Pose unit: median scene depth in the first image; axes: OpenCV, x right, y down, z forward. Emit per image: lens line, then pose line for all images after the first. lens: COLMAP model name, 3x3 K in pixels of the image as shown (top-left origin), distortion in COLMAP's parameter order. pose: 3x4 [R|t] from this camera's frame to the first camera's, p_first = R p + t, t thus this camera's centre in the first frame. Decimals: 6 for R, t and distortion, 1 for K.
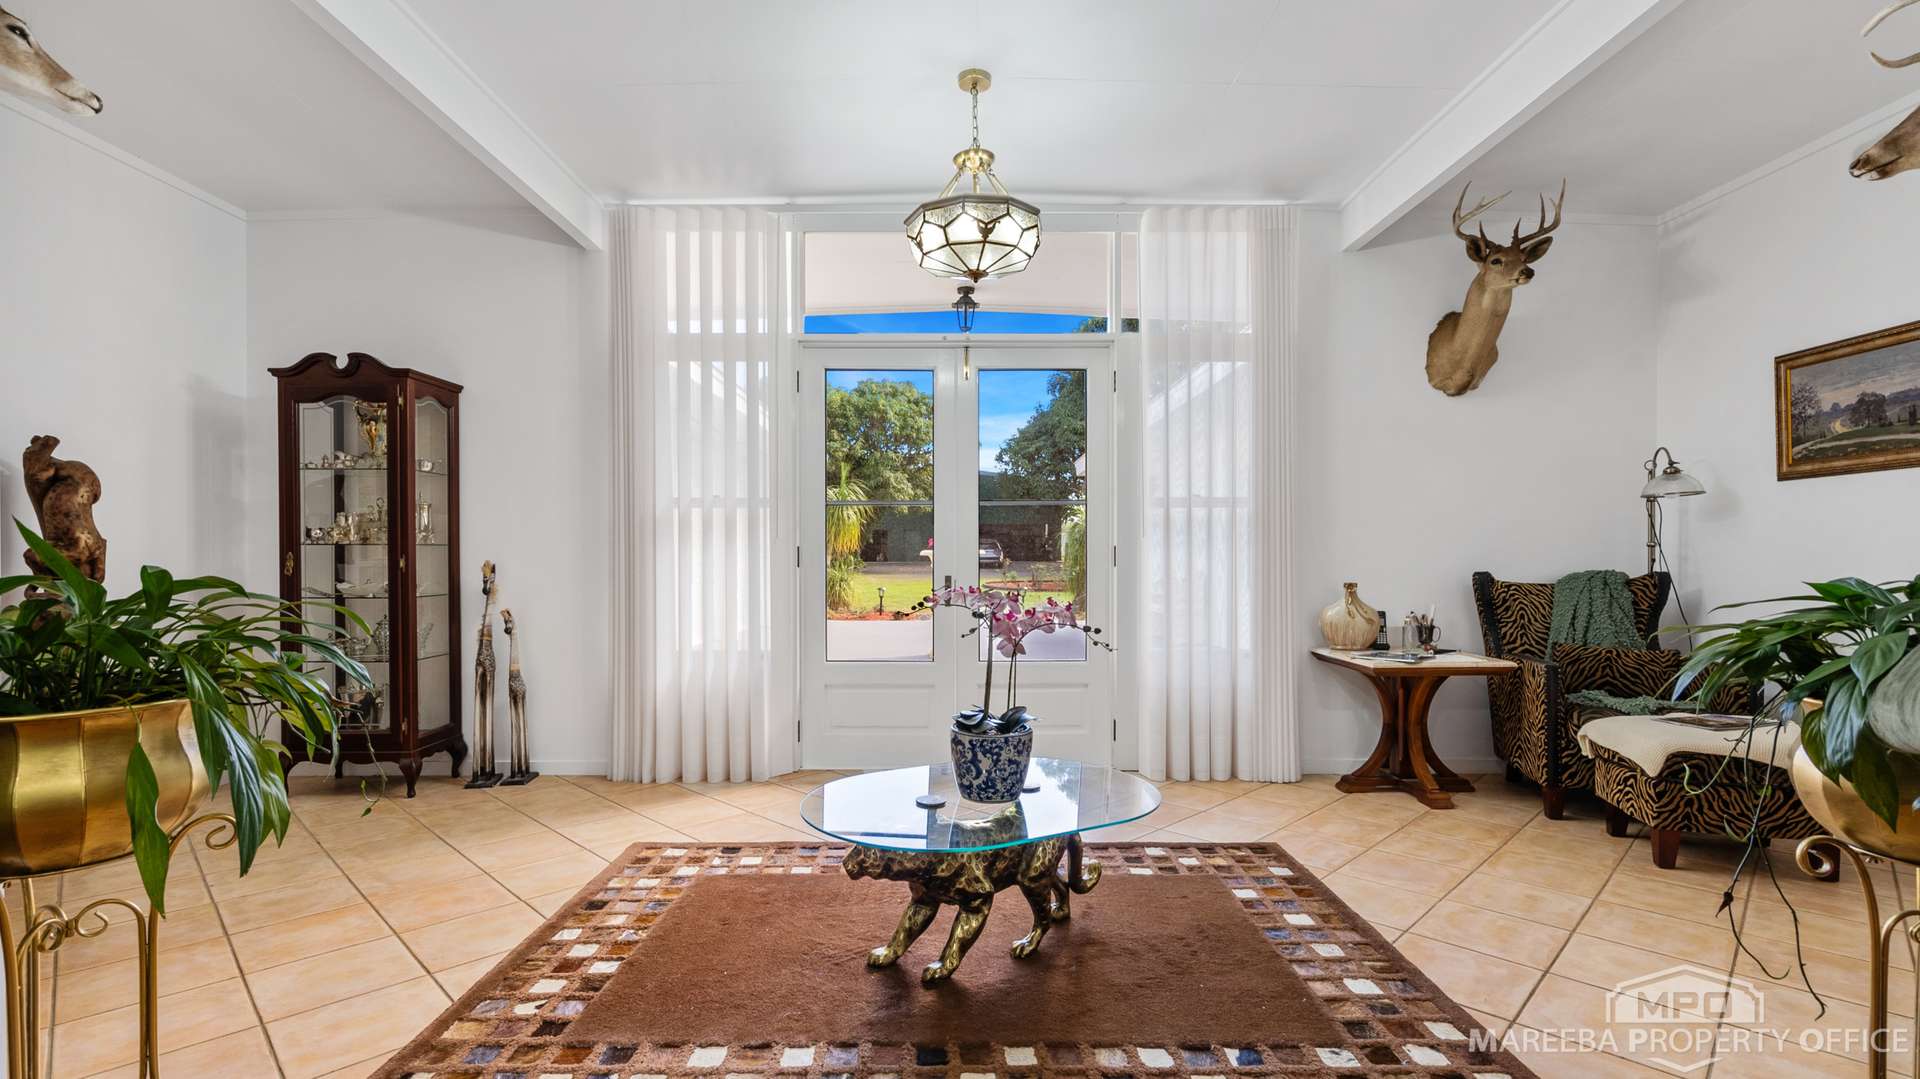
lens RADIAL K [[871.7, 0, 959.7], [0, 871.7, 552.0], [0, 0, 1]] dist [-0.001737, -0.000014]
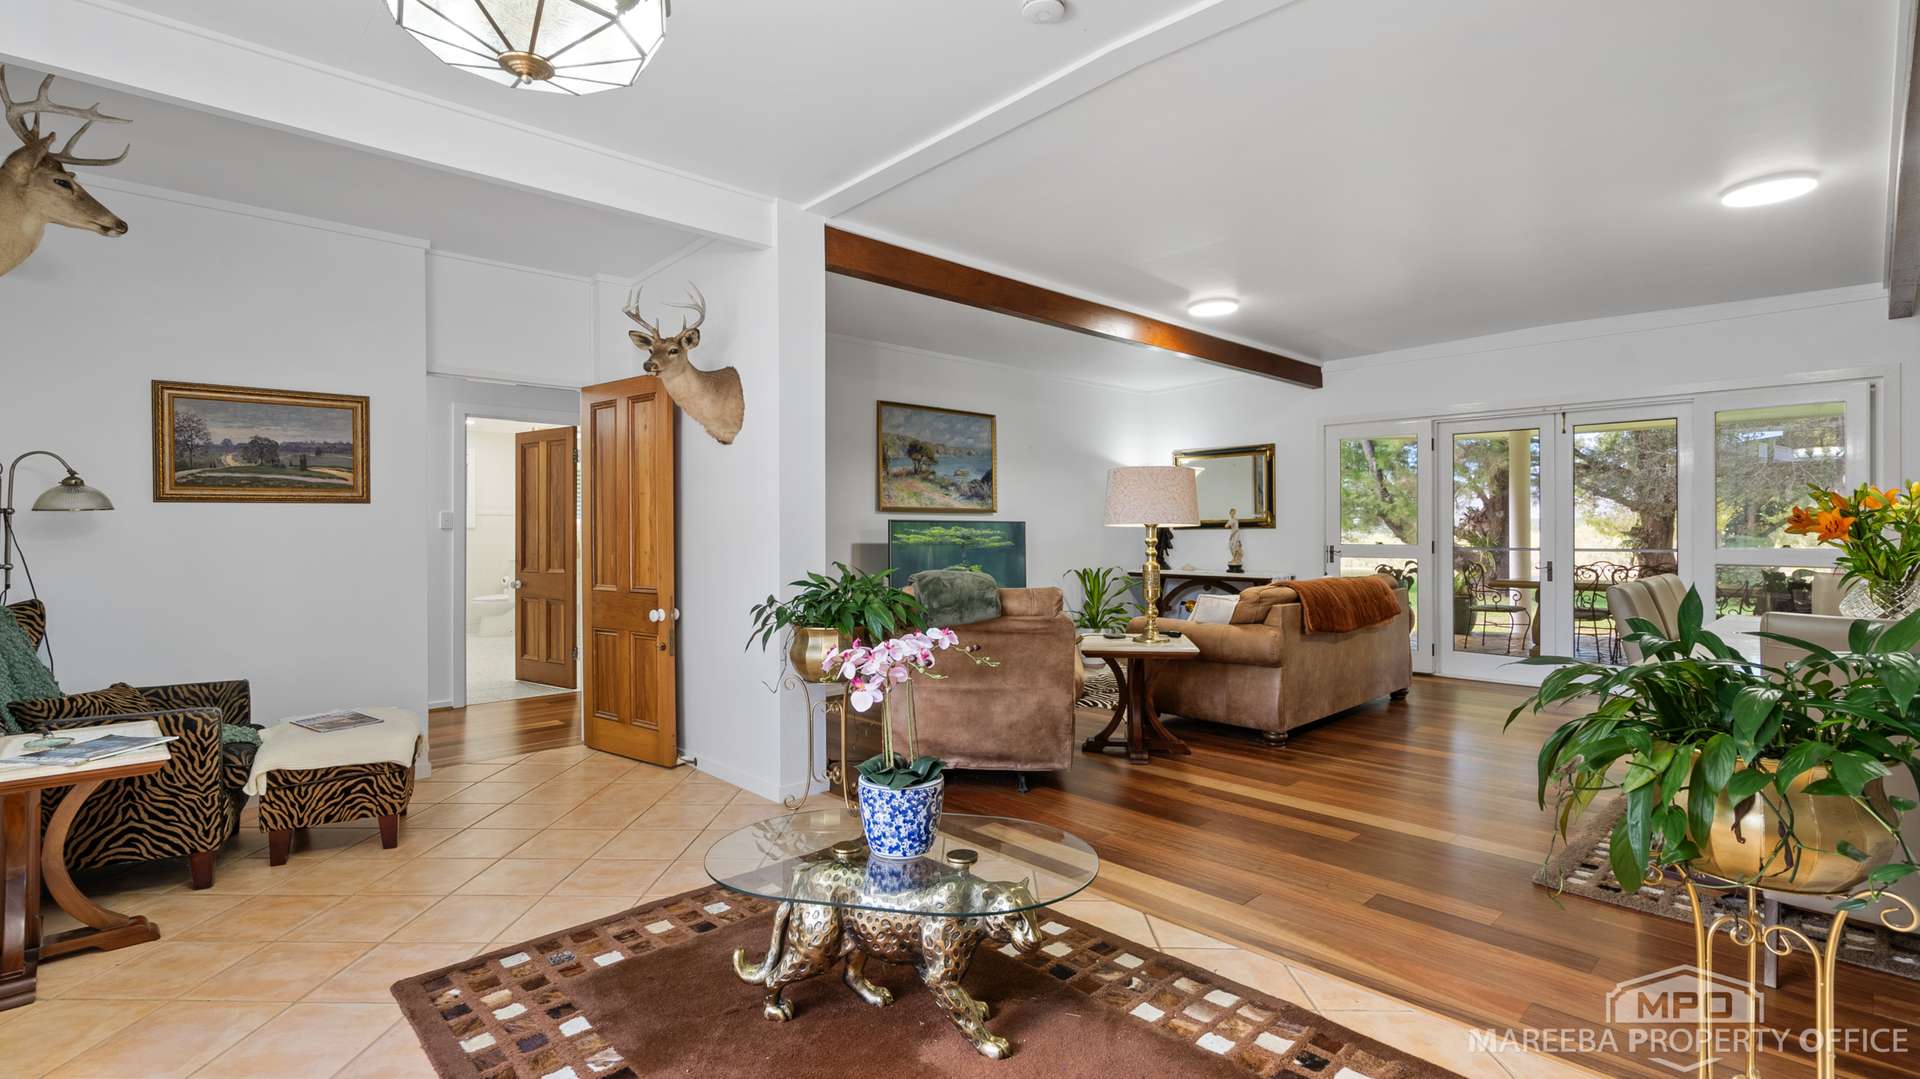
lens RADIAL K [[871.7, 0, 952.8], [0, 871.7, 532.6], [0, 0, 1]] dist [-0.001737, -0.000014]
pose [[-0.679747, 0.000932, 0.733446, -0.484010], [0.000587, 1.000000, -0.000727, -0.048308], [-0.733447, -0.000064, -0.679747, 1.098804]]
